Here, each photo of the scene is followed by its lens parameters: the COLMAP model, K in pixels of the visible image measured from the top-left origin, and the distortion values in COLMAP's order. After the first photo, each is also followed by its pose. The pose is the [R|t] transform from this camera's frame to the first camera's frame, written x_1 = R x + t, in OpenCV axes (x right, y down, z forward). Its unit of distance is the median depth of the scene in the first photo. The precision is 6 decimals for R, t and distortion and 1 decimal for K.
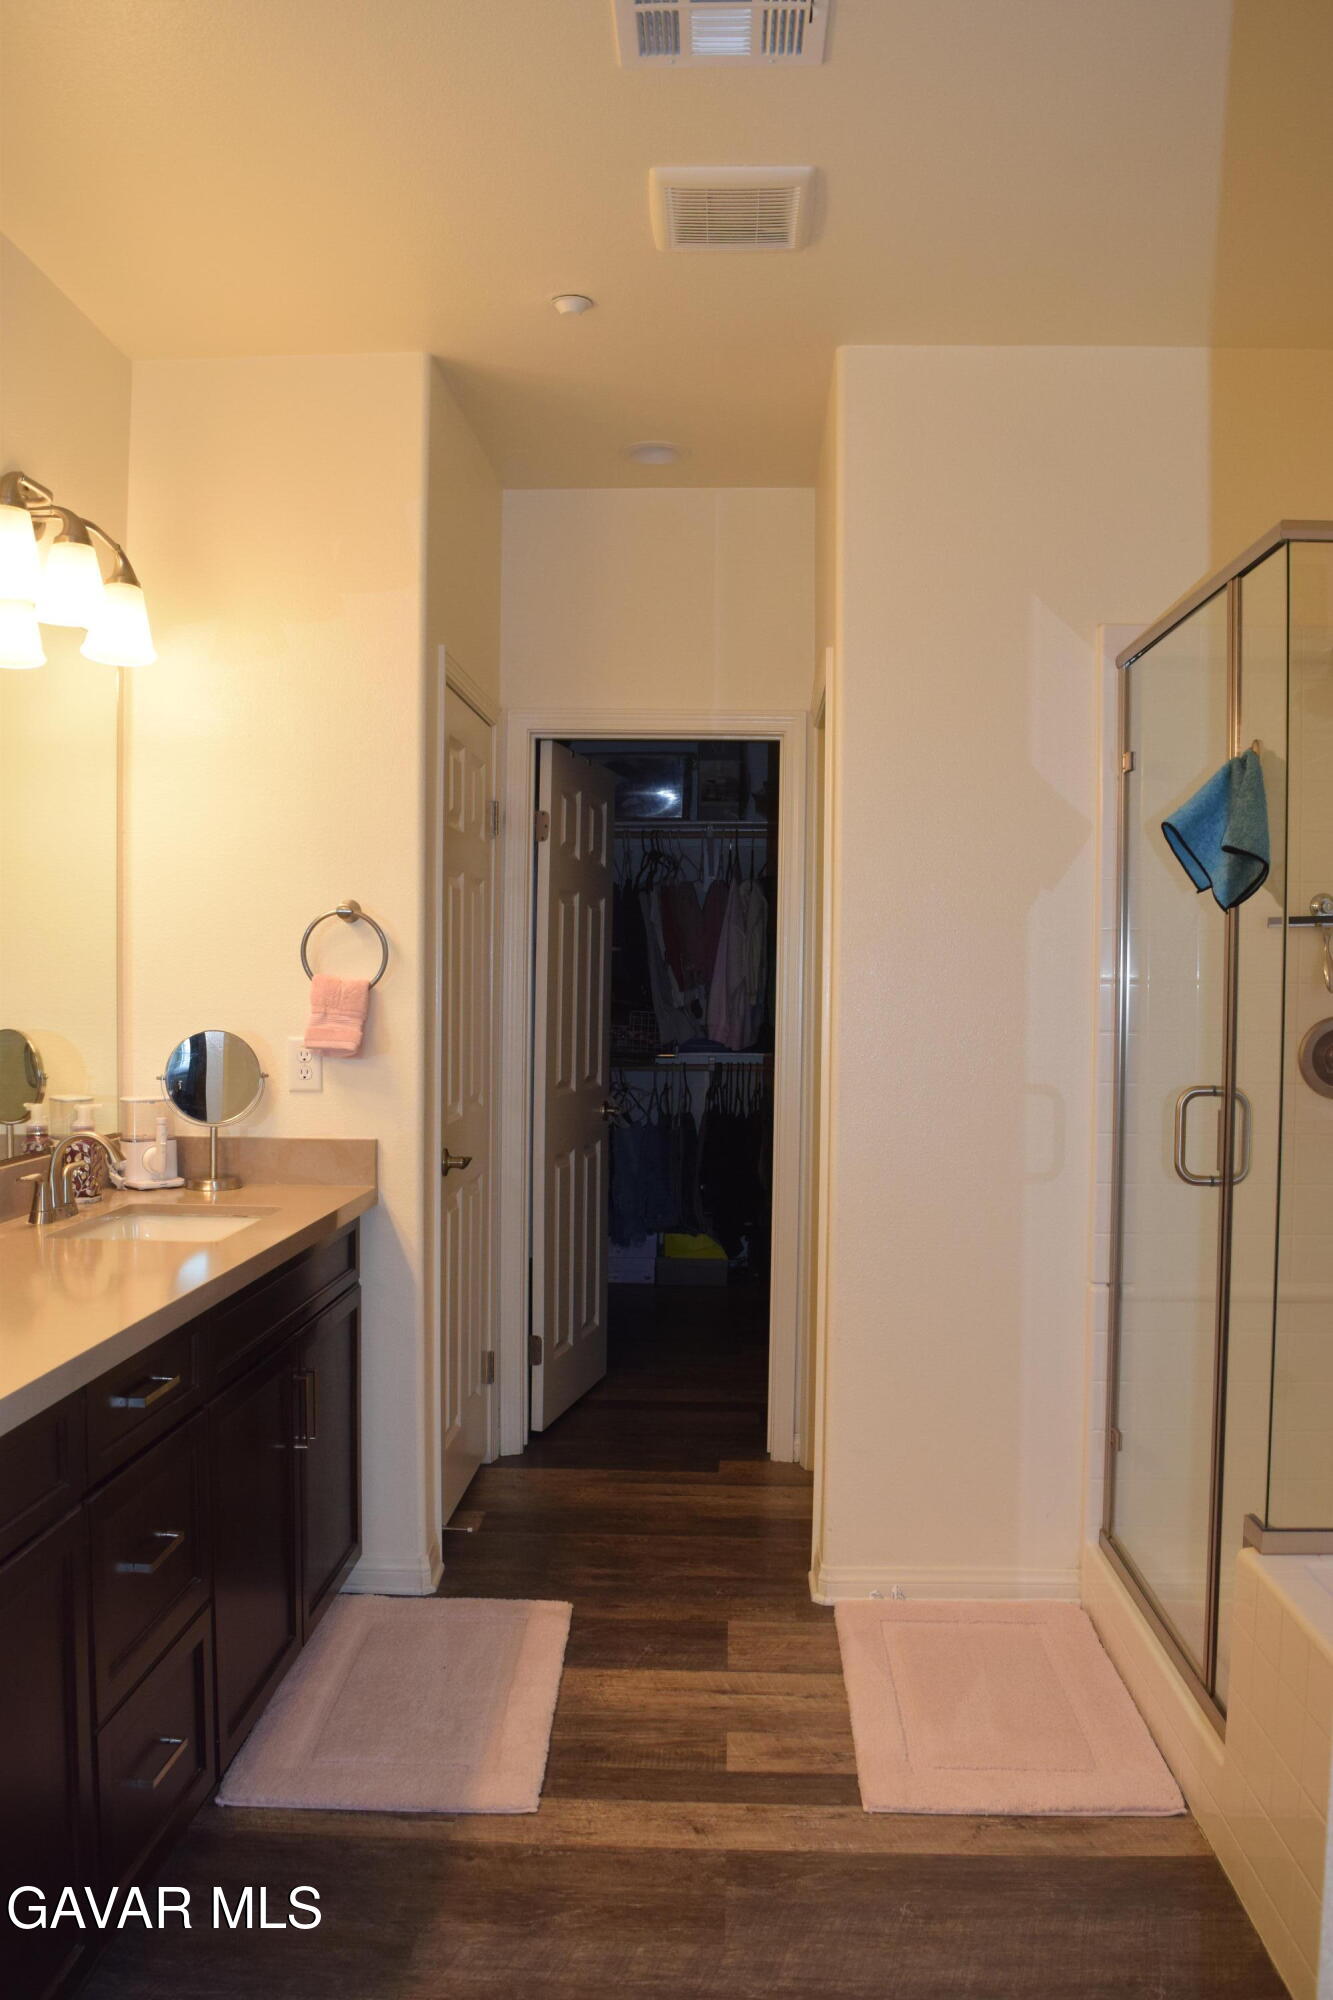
lens RADIAL K [[1566.5, 0, 673.1], [0, 1566.5, 1014.3], [0, 0, 1]] dist [-0.097613, 0.022840]
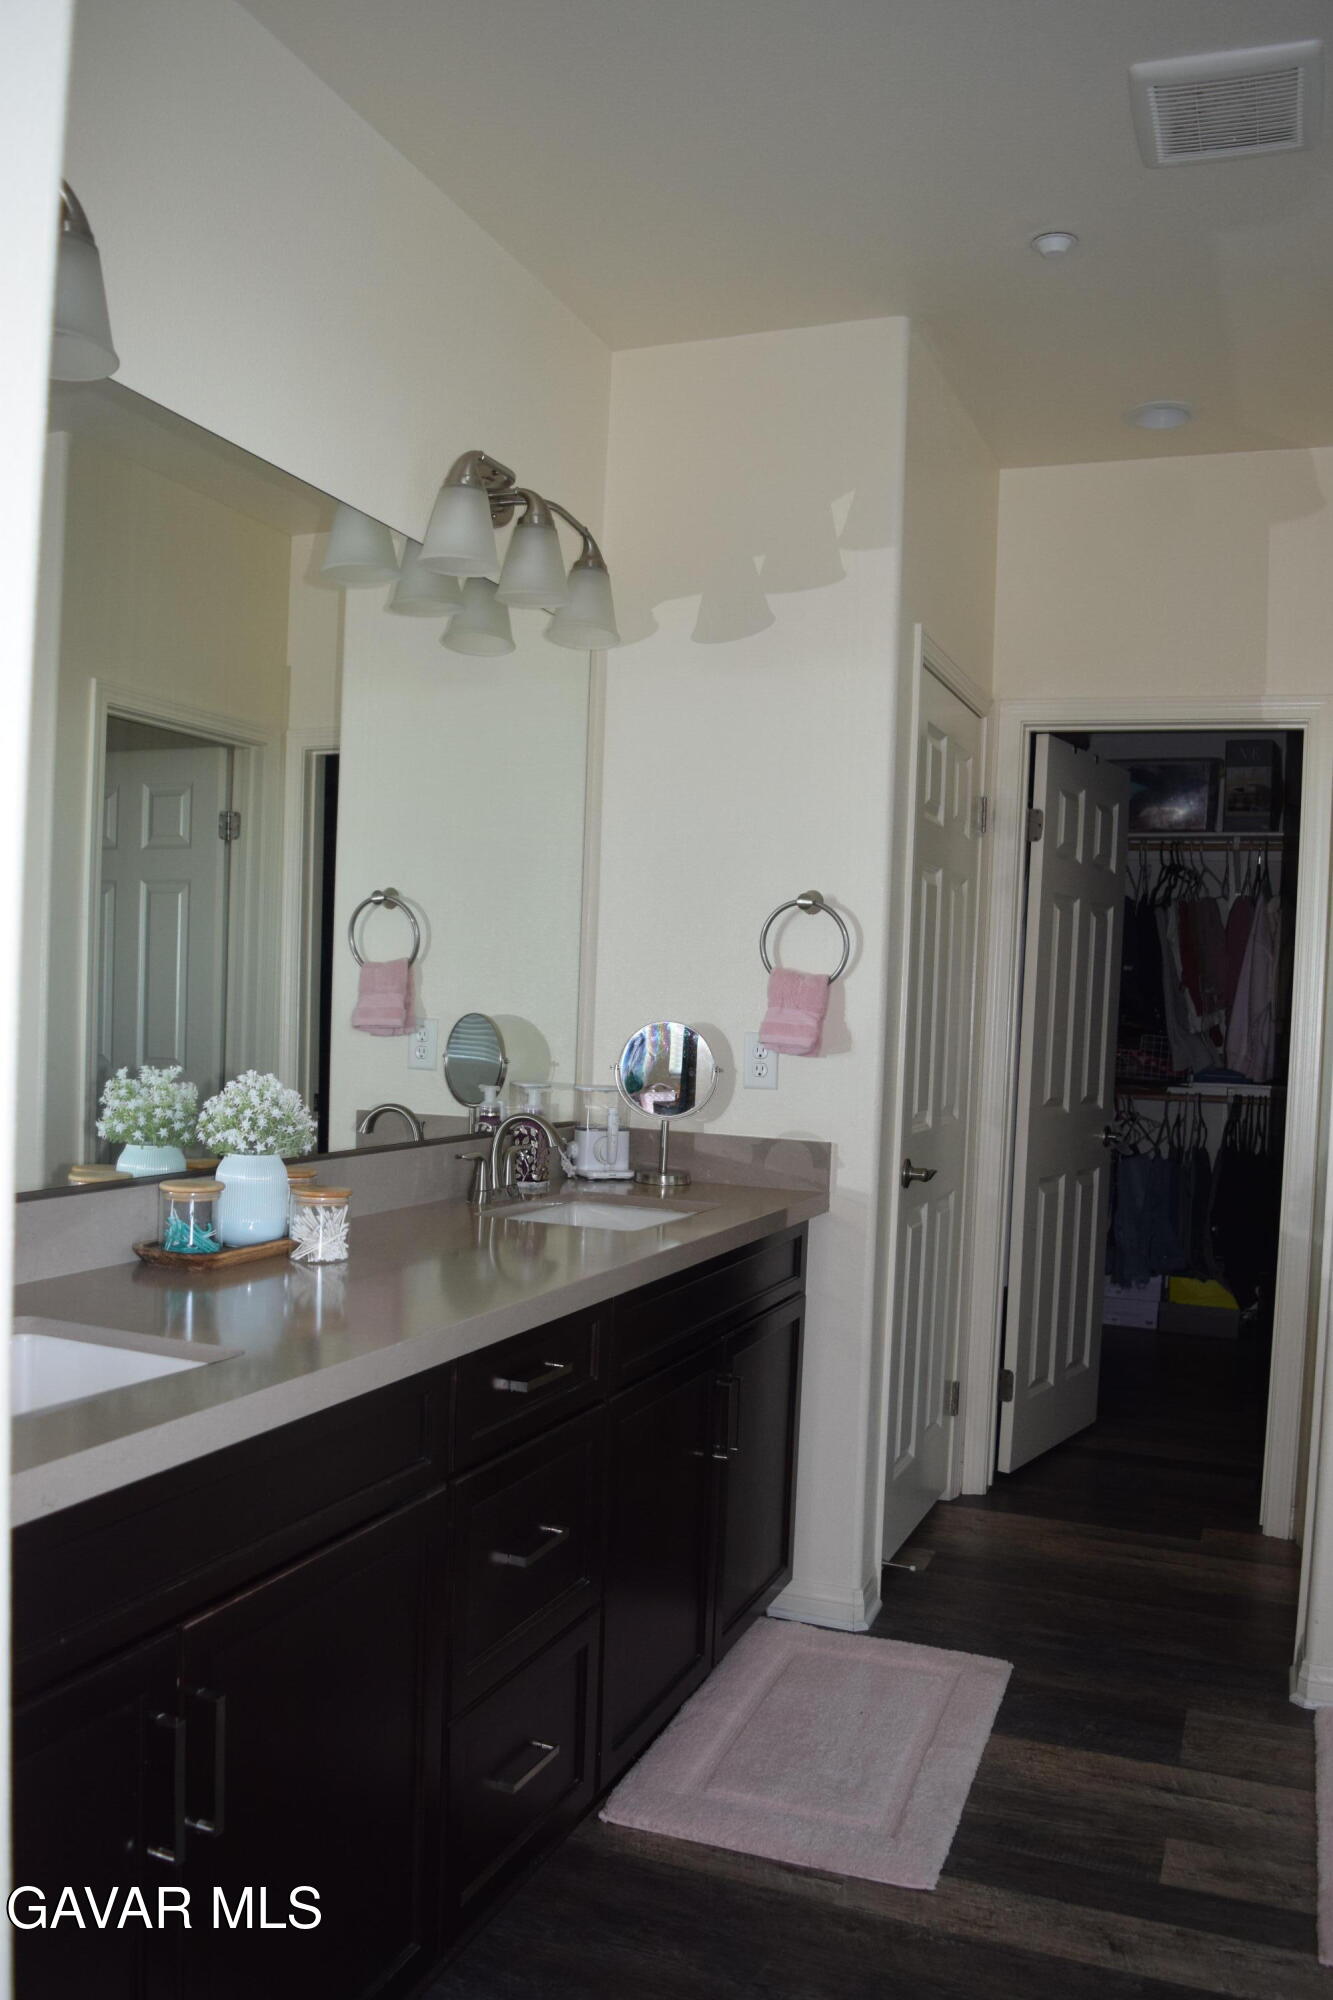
lens RADIAL K [[1566.5, 0, 673.1], [0, 1566.5, 1014.3], [0, 0, 1]] dist [-0.097613, 0.022840]
pose [[0.942788, 0.032770, -0.331777, 0.034430], [-0.039526, 0.999125, -0.013635, 0.019798], [0.331040, 0.025969, 0.943259, 0.073029]]
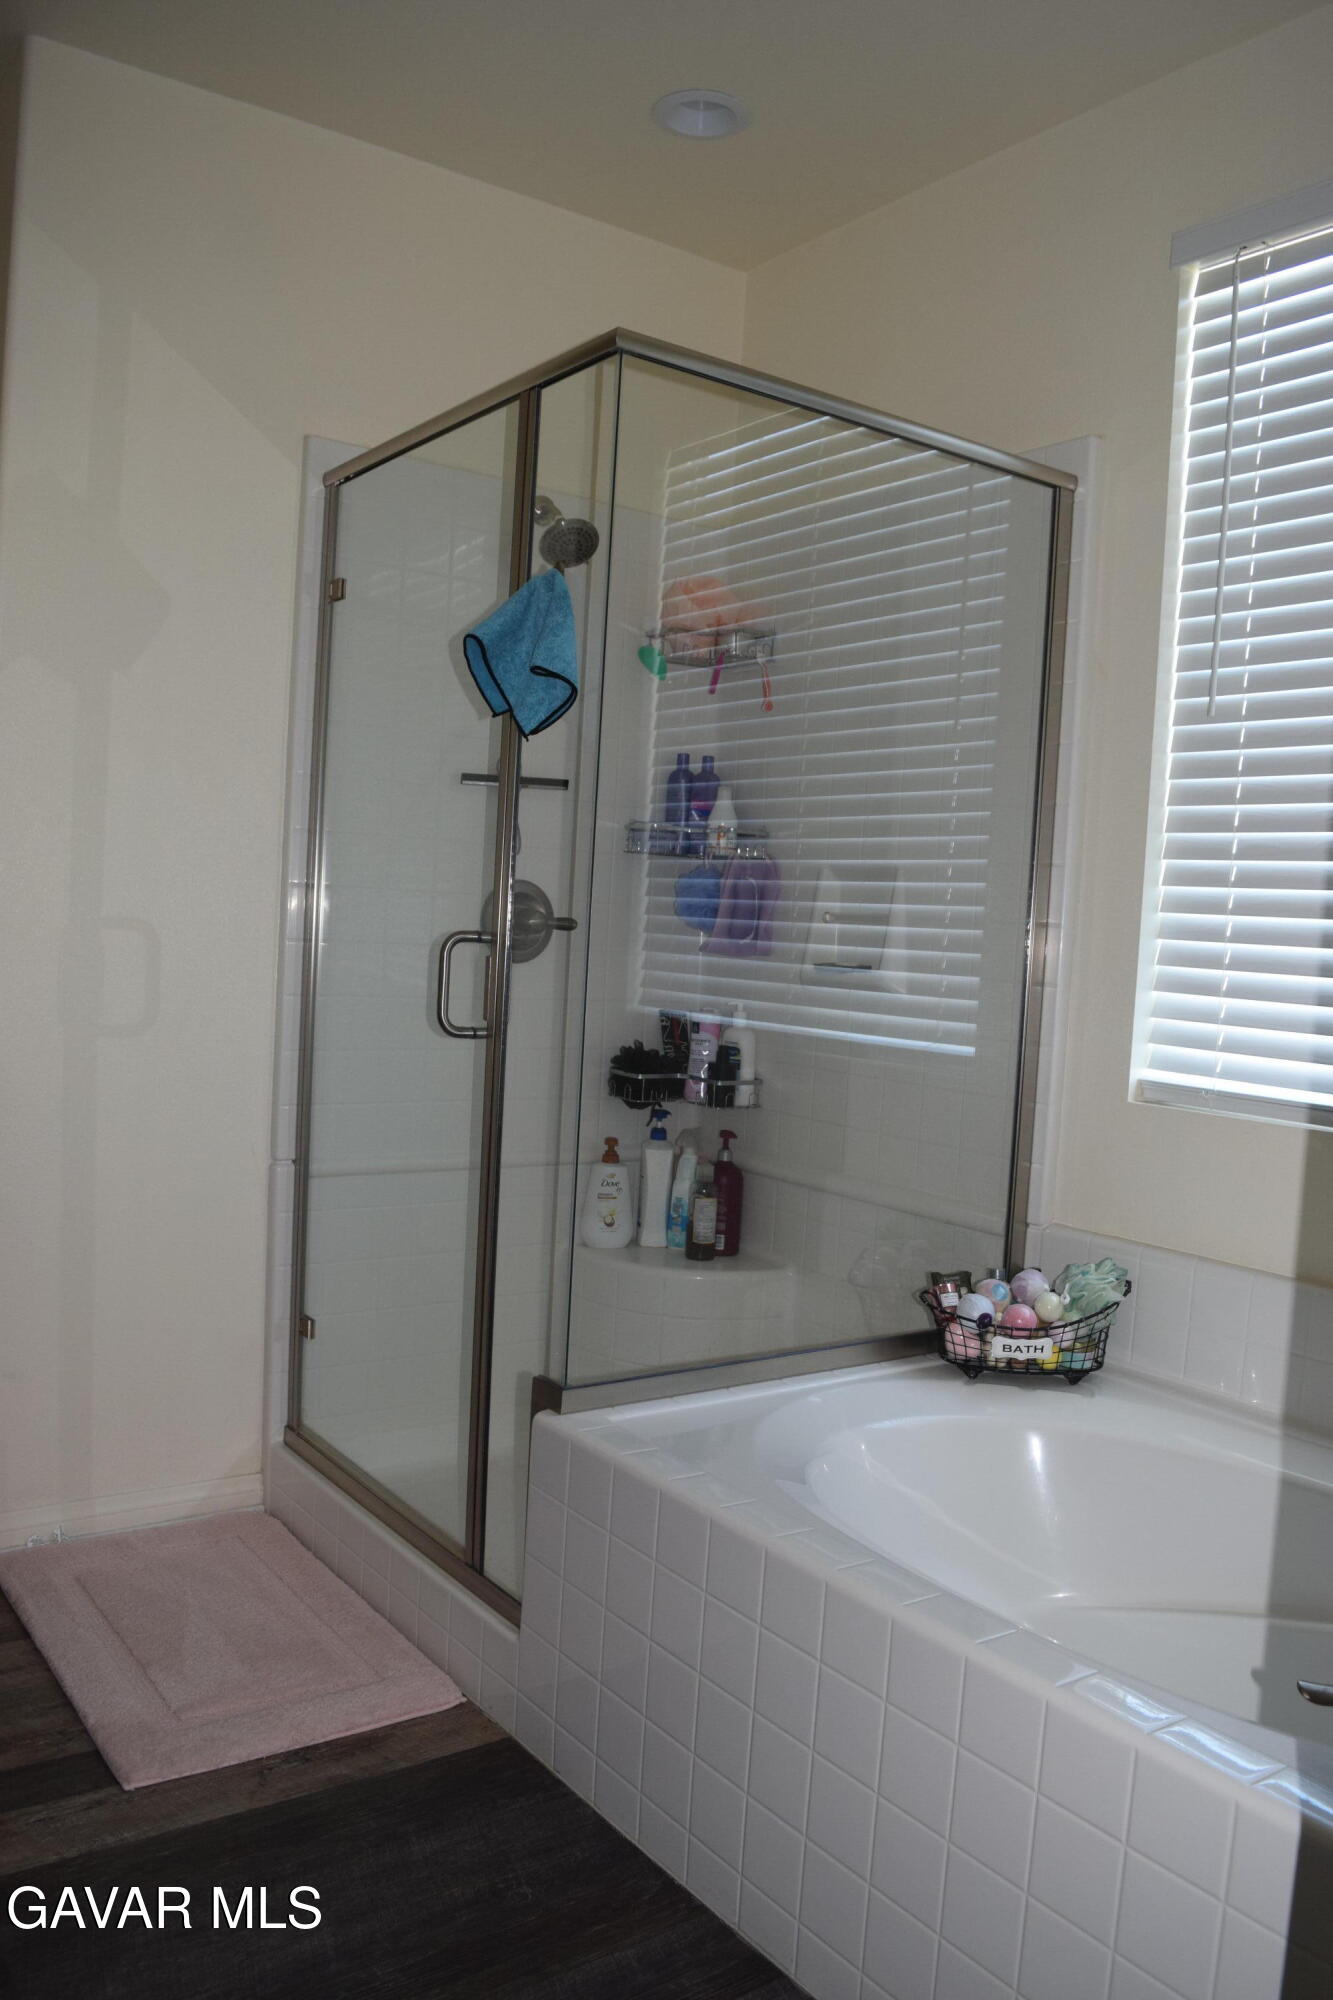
lens RADIAL K [[1566.5, 0, 673.1], [0, 1566.5, 1014.3], [0, 0, 1]] dist [-0.097613, 0.022840]
pose [[0.783488, -0.001140, 0.621406, -0.117649], [-0.032003, 0.998597, 0.042182, 0.042303], [-0.620583, -0.052936, 0.782352, 0.146878]]
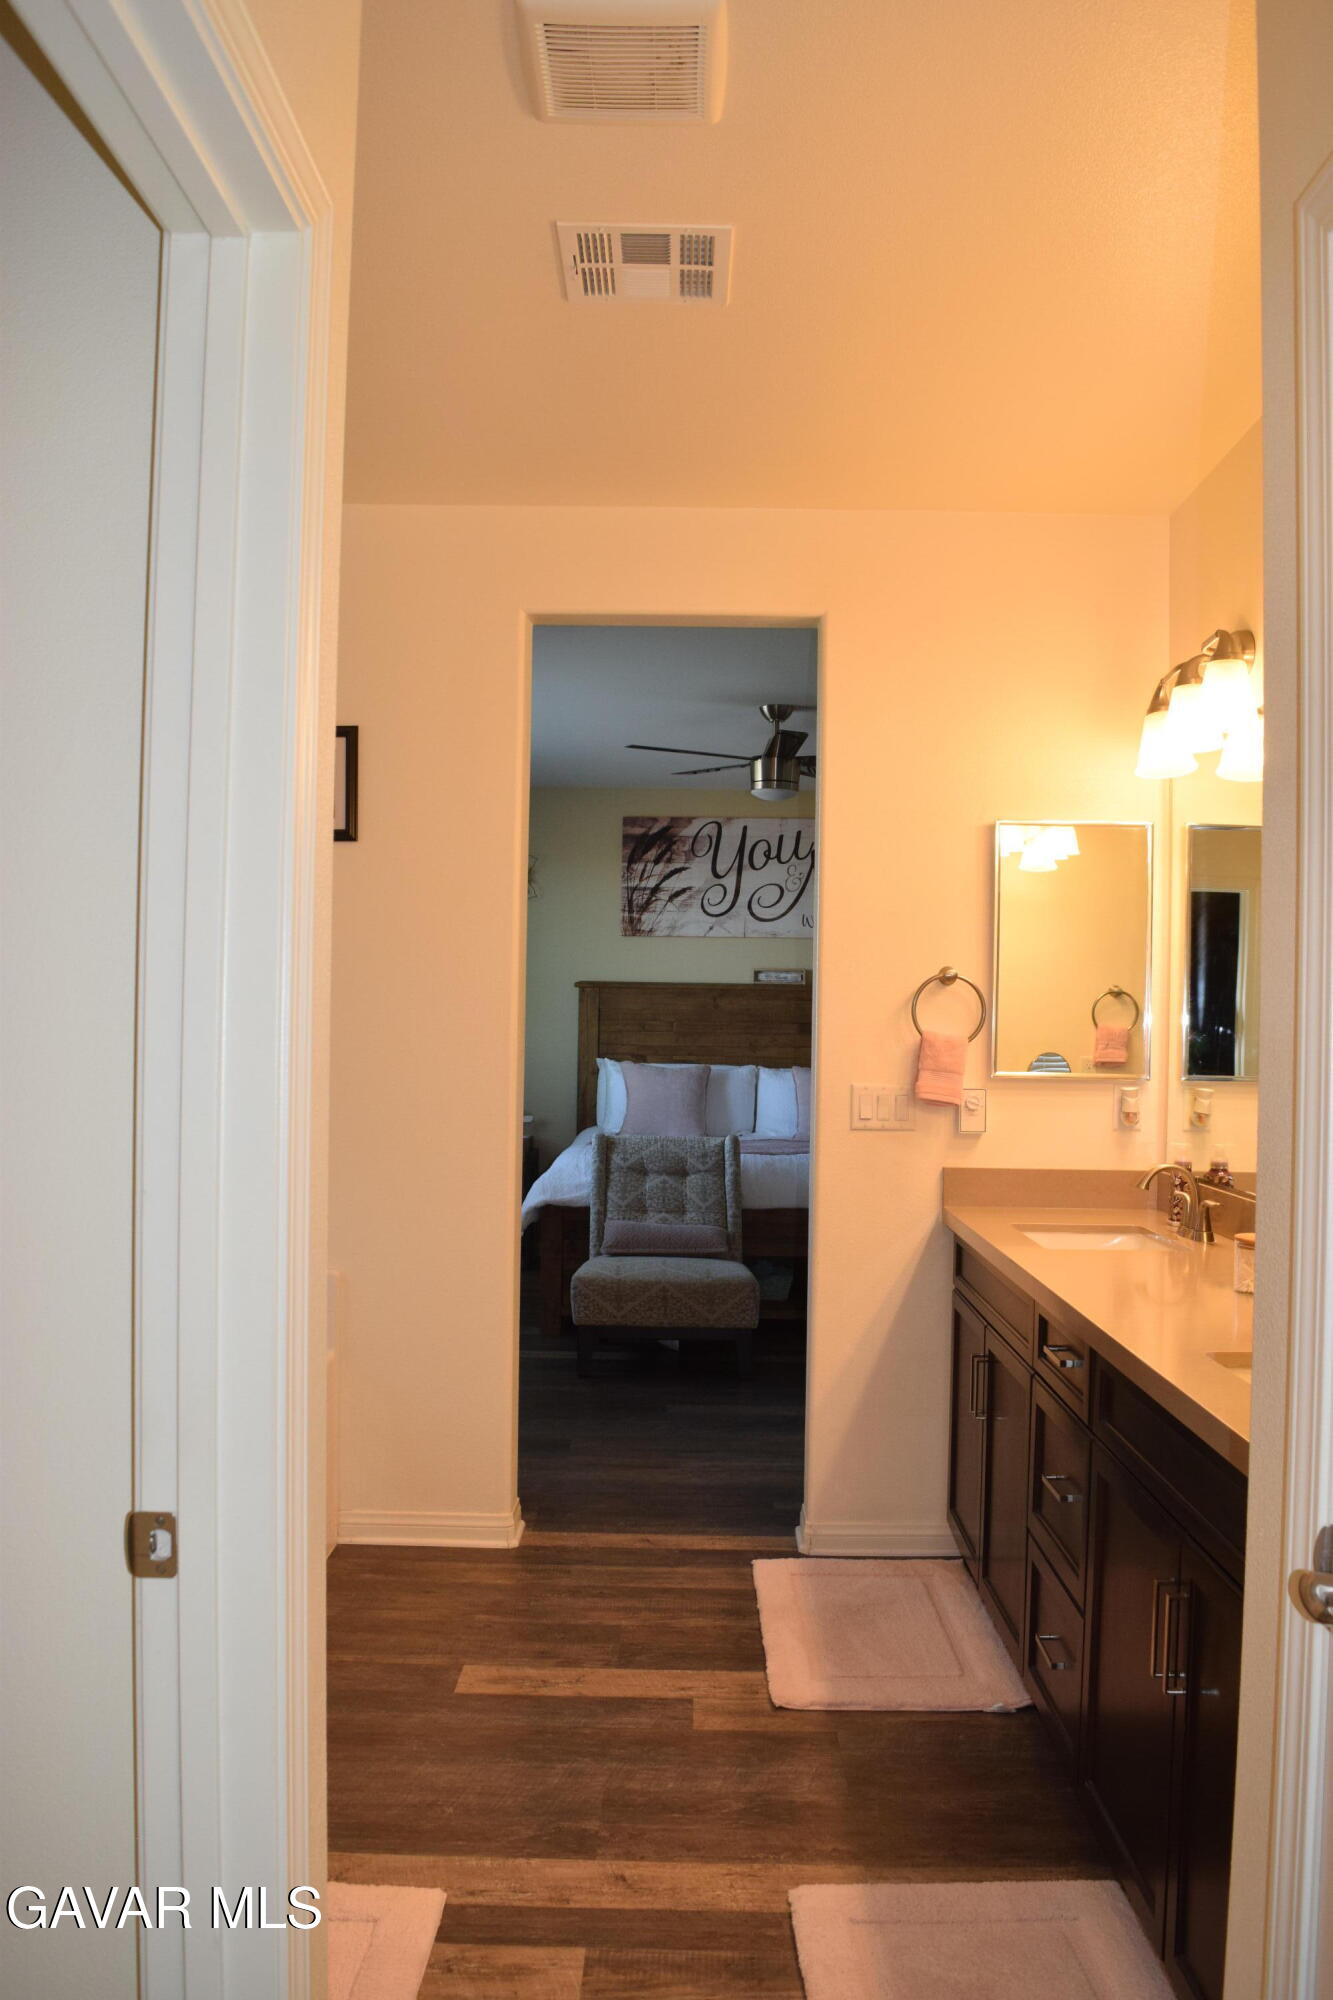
lens RADIAL K [[1566.5, 0, 673.1], [0, 1566.5, 1014.3], [0, 0, 1]] dist [-0.097613, 0.022840]
pose [[-0.999395, -0.022791, -0.026287, 0.016469], [-0.023226, 0.999596, 0.016365, -0.035835], [0.025904, 0.016965, -0.999520, 1.497521]]
